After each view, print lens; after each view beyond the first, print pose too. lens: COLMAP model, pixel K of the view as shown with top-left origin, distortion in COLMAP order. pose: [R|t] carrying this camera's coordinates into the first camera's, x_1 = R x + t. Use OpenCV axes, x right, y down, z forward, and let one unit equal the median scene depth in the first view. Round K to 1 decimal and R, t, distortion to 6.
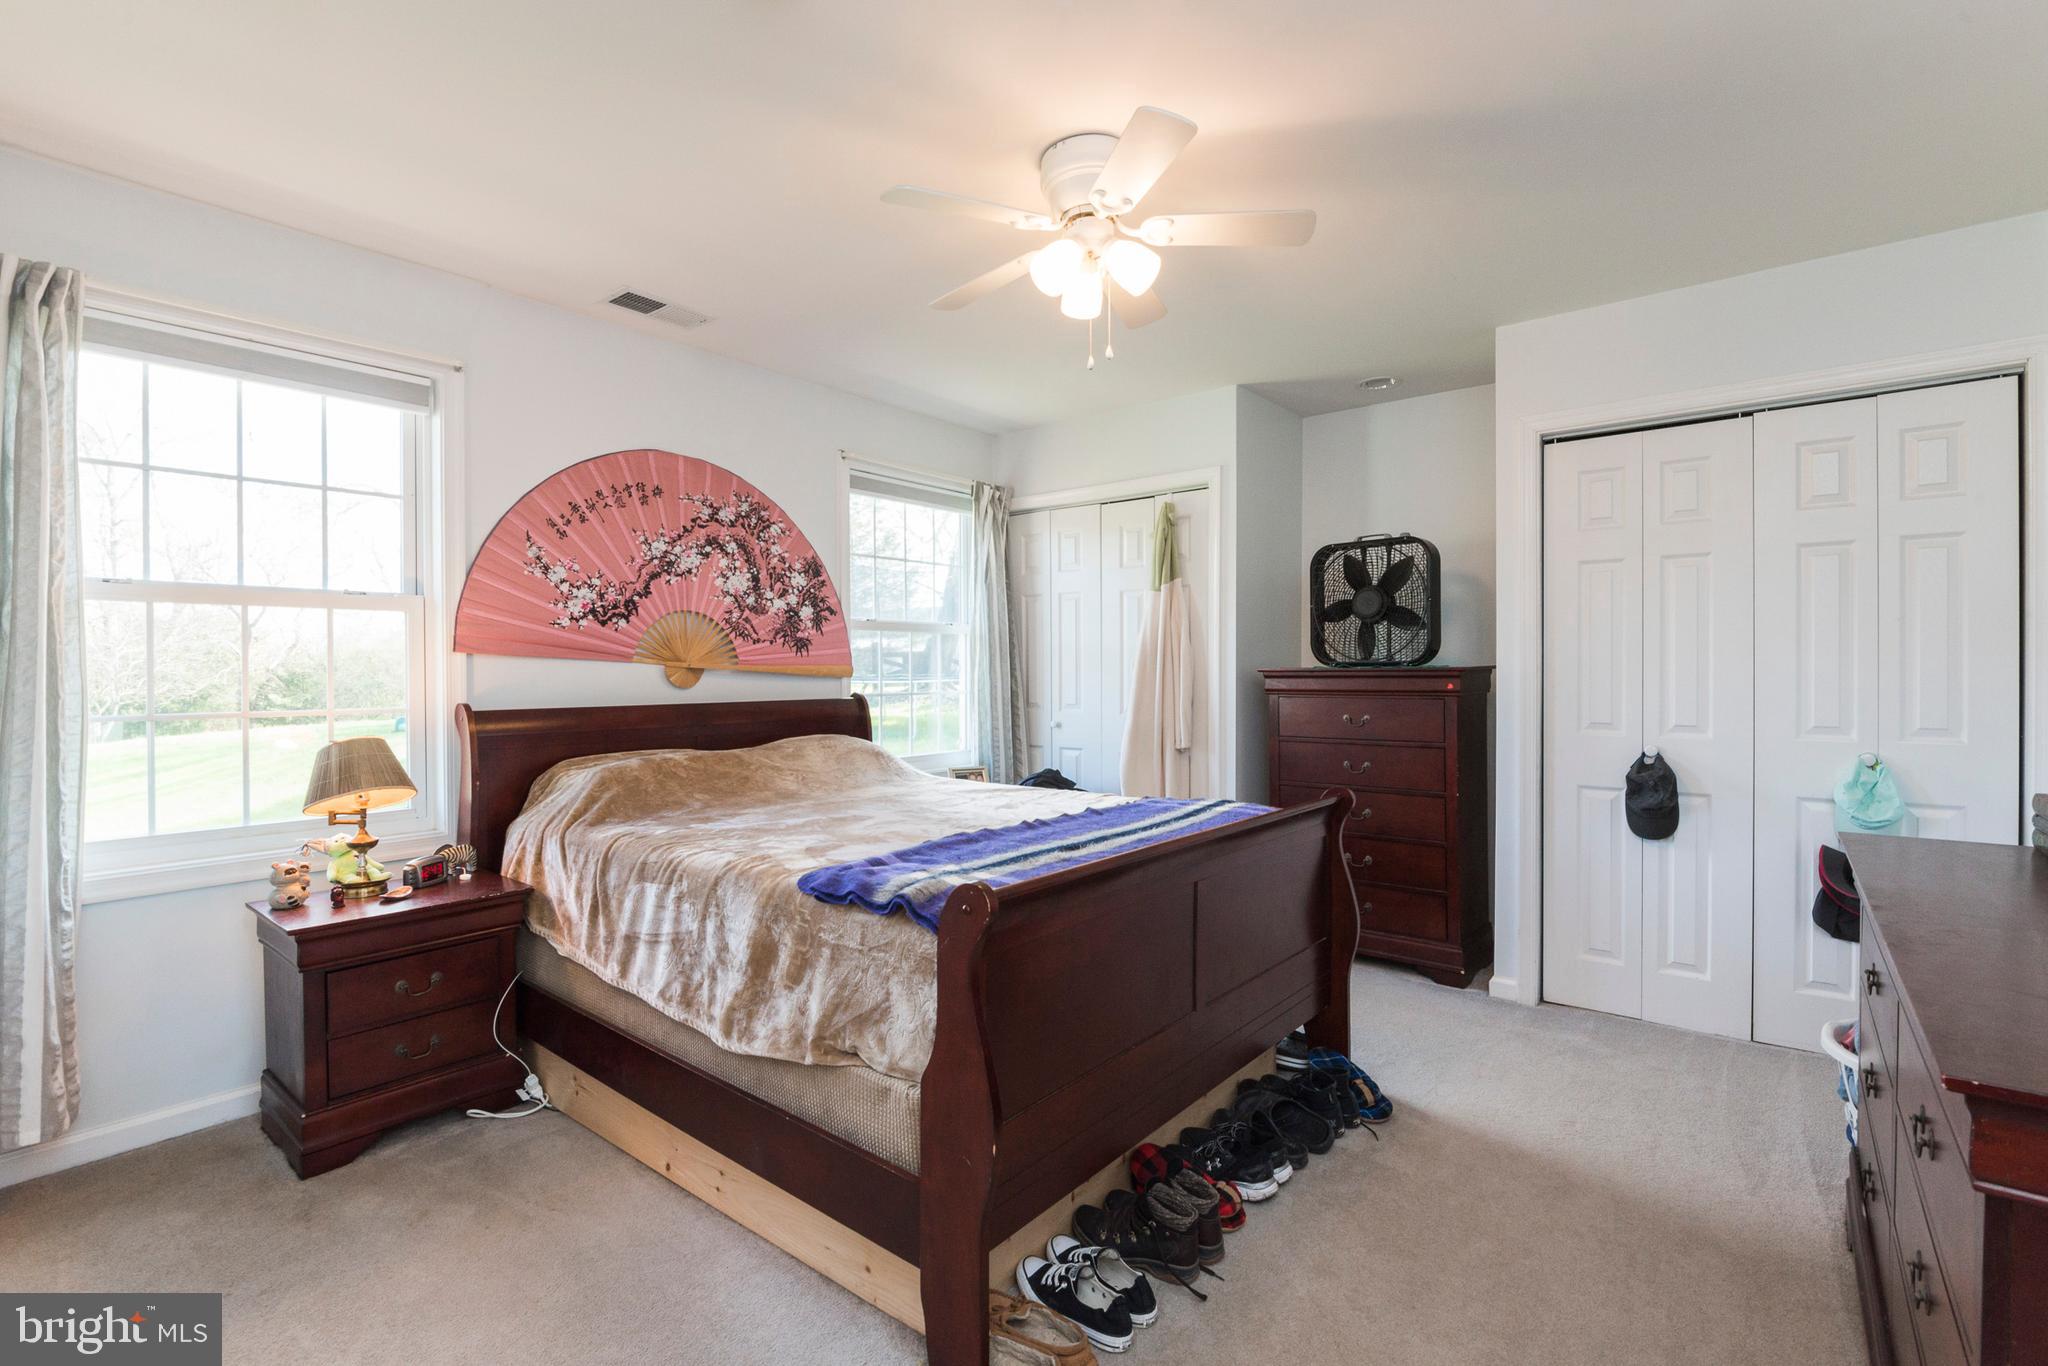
lens RADIAL K [[930.8, 0, 1030.2], [0, 930.8, 669.5], [0, 0, 1]] dist [-0.003041, -0.000967]
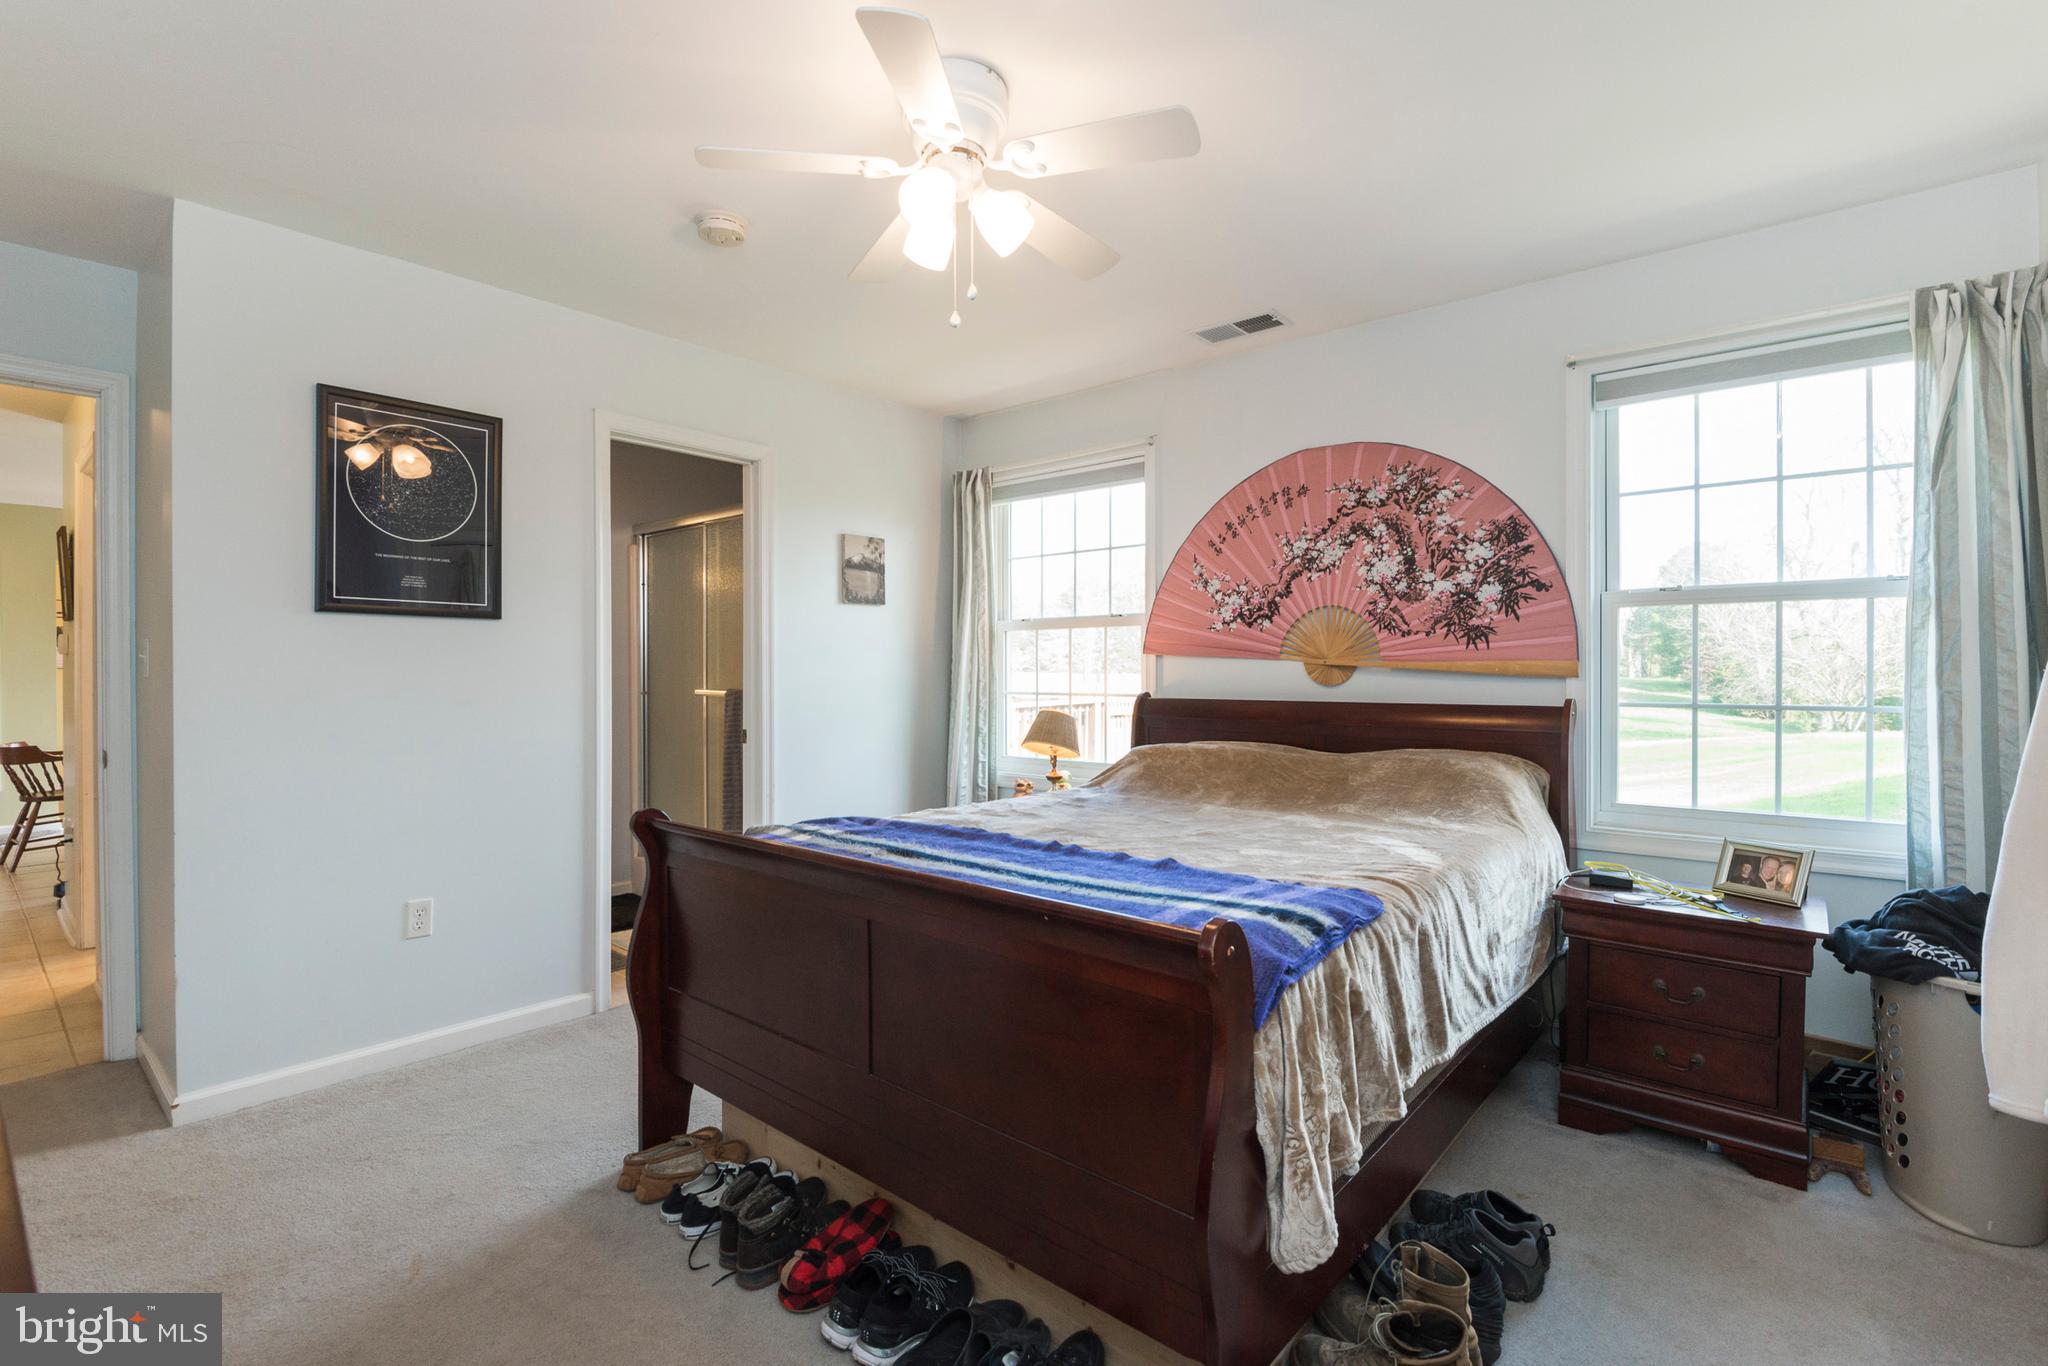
lens RADIAL K [[930.8, 0, 1032.2], [0, 930.8, 692.5], [0, 0, 1]] dist [-0.003041, -0.000967]
pose [[-0.027520, 0.024929, -0.999310, 0.598676], [0.001931, 0.999688, 0.024885, 0.002373], [0.999619, -0.001245, -0.027560, 0.701647]]
